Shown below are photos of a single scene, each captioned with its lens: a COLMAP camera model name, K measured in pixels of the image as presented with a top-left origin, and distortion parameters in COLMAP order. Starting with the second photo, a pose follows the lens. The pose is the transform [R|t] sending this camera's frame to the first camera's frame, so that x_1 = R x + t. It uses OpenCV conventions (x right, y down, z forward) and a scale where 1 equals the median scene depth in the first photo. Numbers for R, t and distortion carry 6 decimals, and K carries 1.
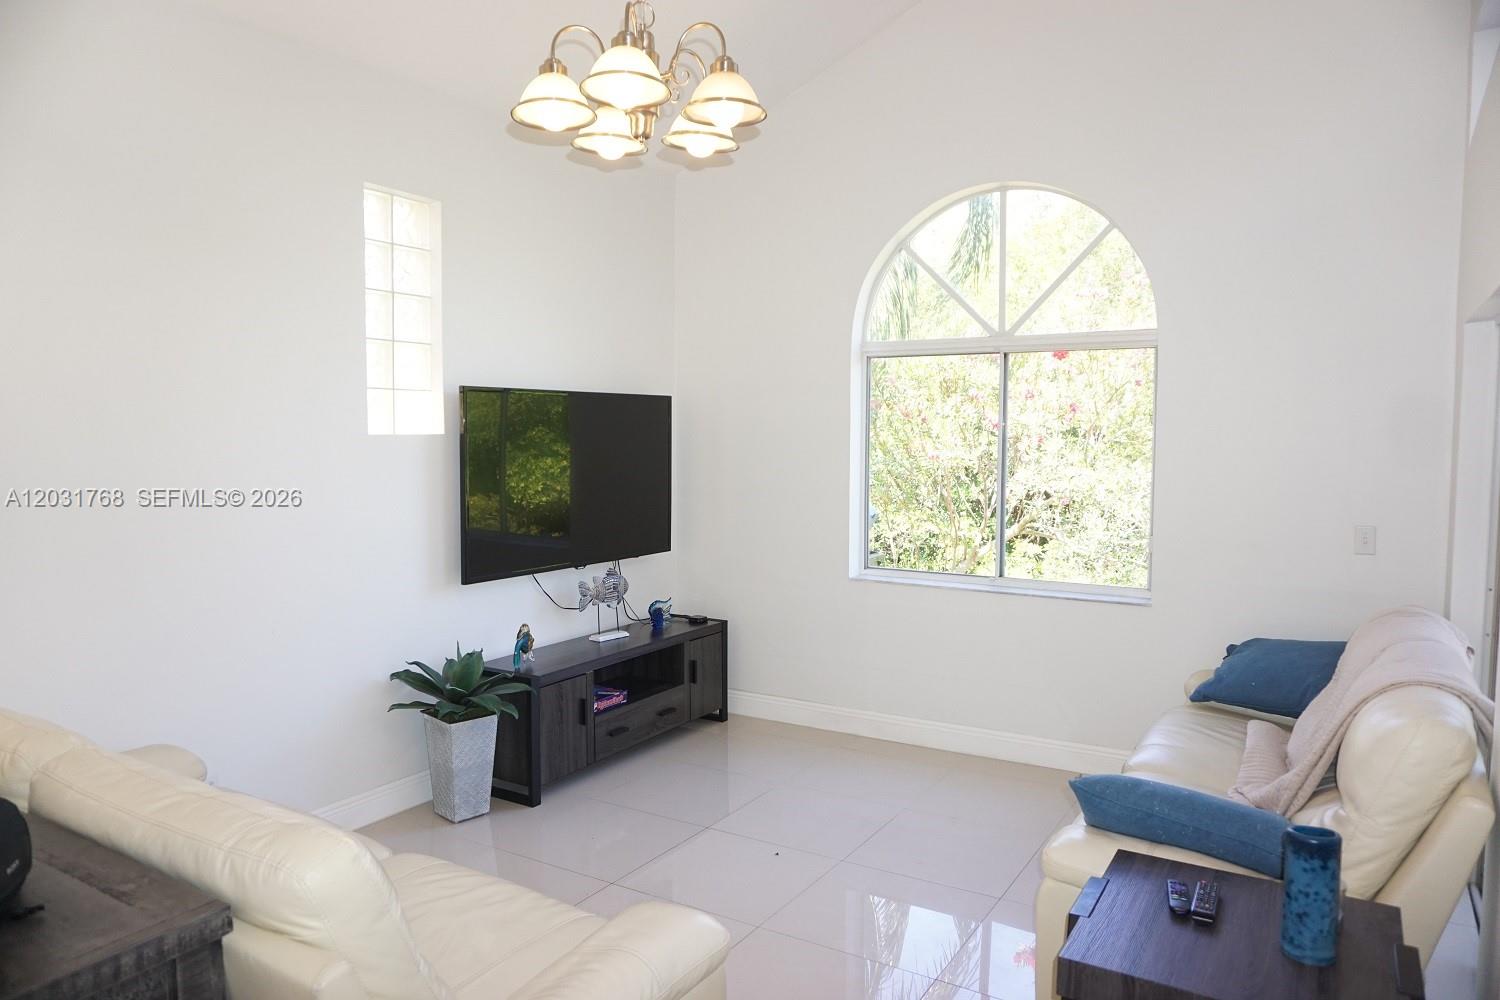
lens RADIAL K [[1005.4, 0, 752.1], [0, 1005.4, 488.0], [0, 0, 1]] dist [-0.052043, 0.039530]
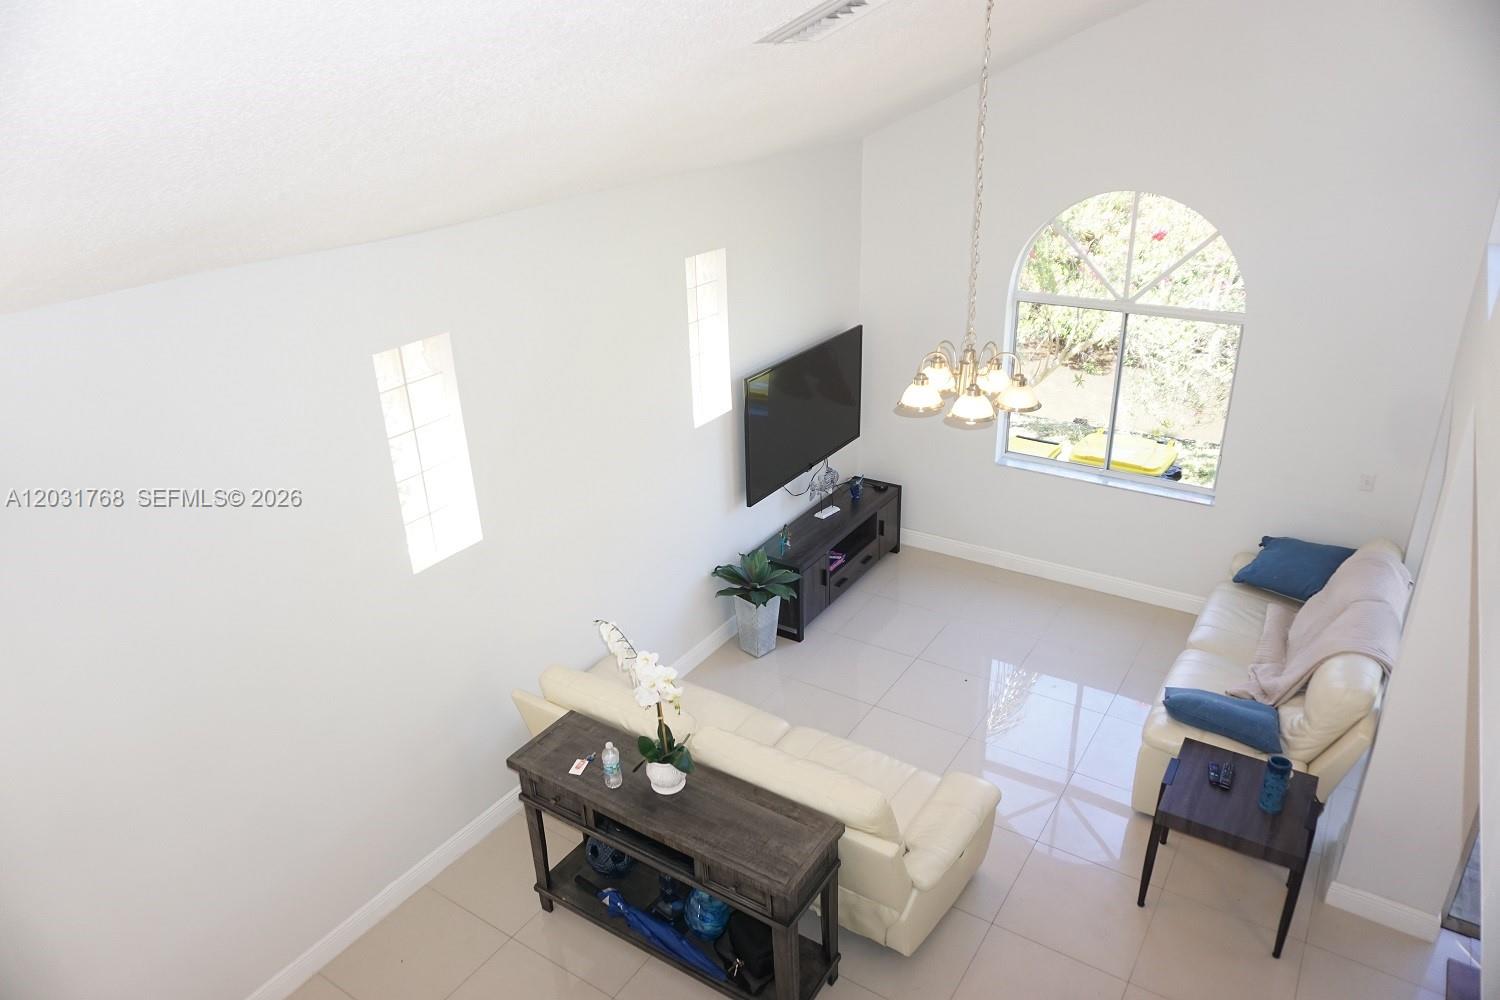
lens RADIAL K [[1005.4, 0, 754.7], [0, 1005.4, 493.0], [0, 0, 1]] dist [-0.052043, 0.039530]
pose [[0.998984, -0.019688, -0.040534, -0.208002], [0.032628, 0.936449, 0.349284, -0.423276], [0.031082, -0.350252, 0.936140, -0.371054]]
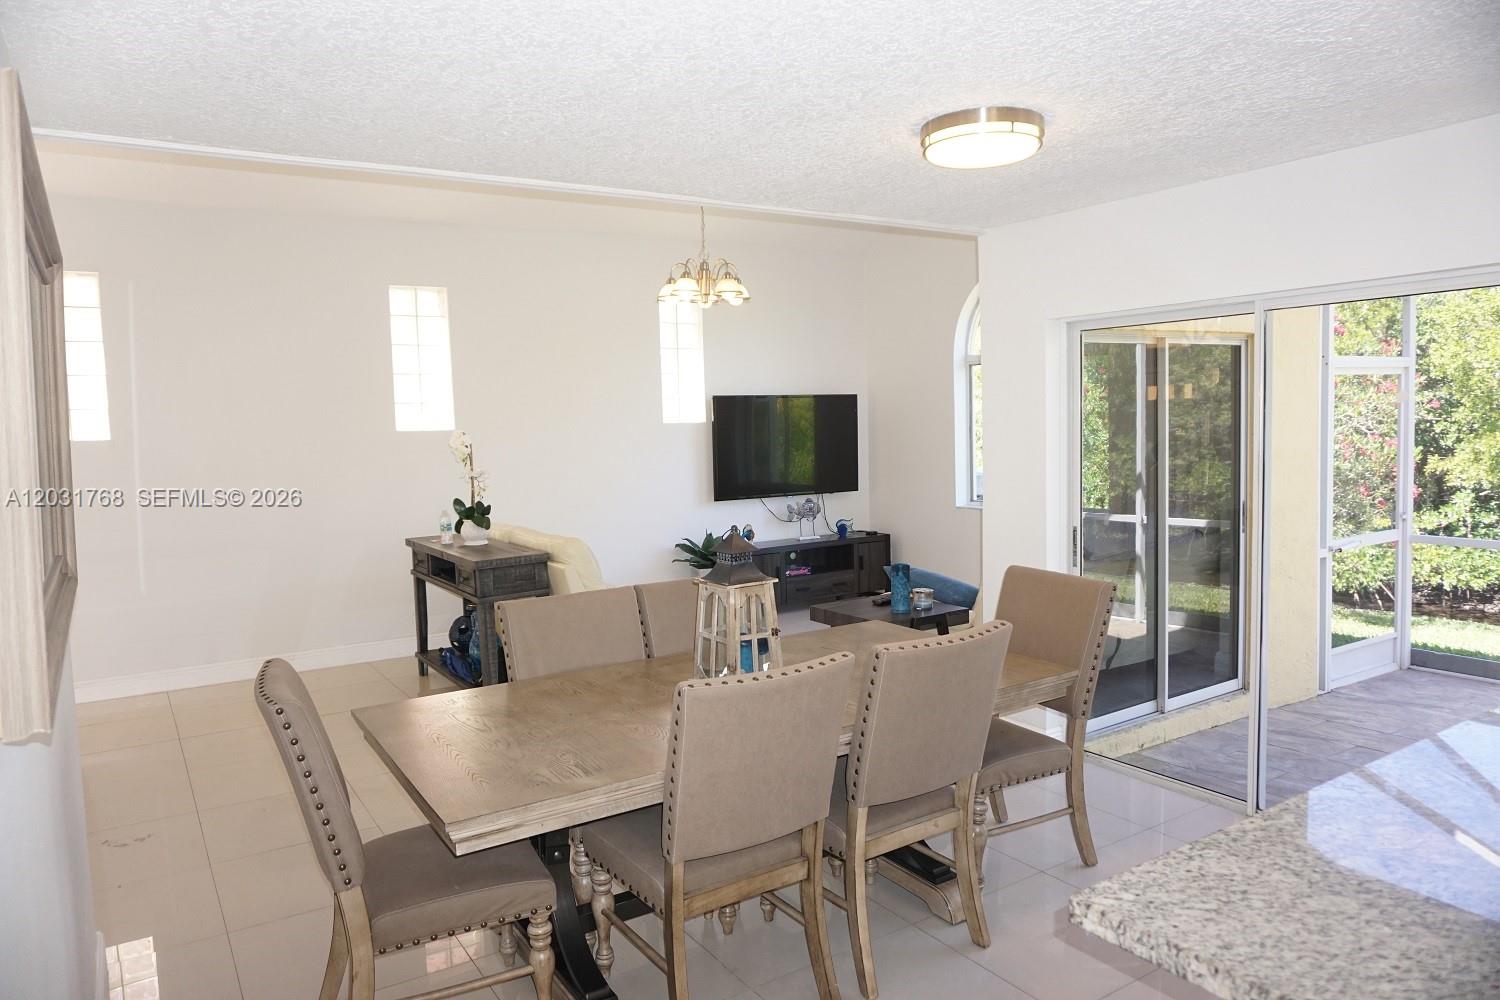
lens RADIAL K [[1005.4, 0, 745.5], [0, 1005.4, 501.3], [0, 0, 1]] dist [-0.052043, 0.039530]
pose [[0.902263, 0.009093, -0.431090, 0.551709], [0.002603, 0.999645, 0.026535, 0.044321], [0.431178, -0.025063, 0.901919, -0.646753]]
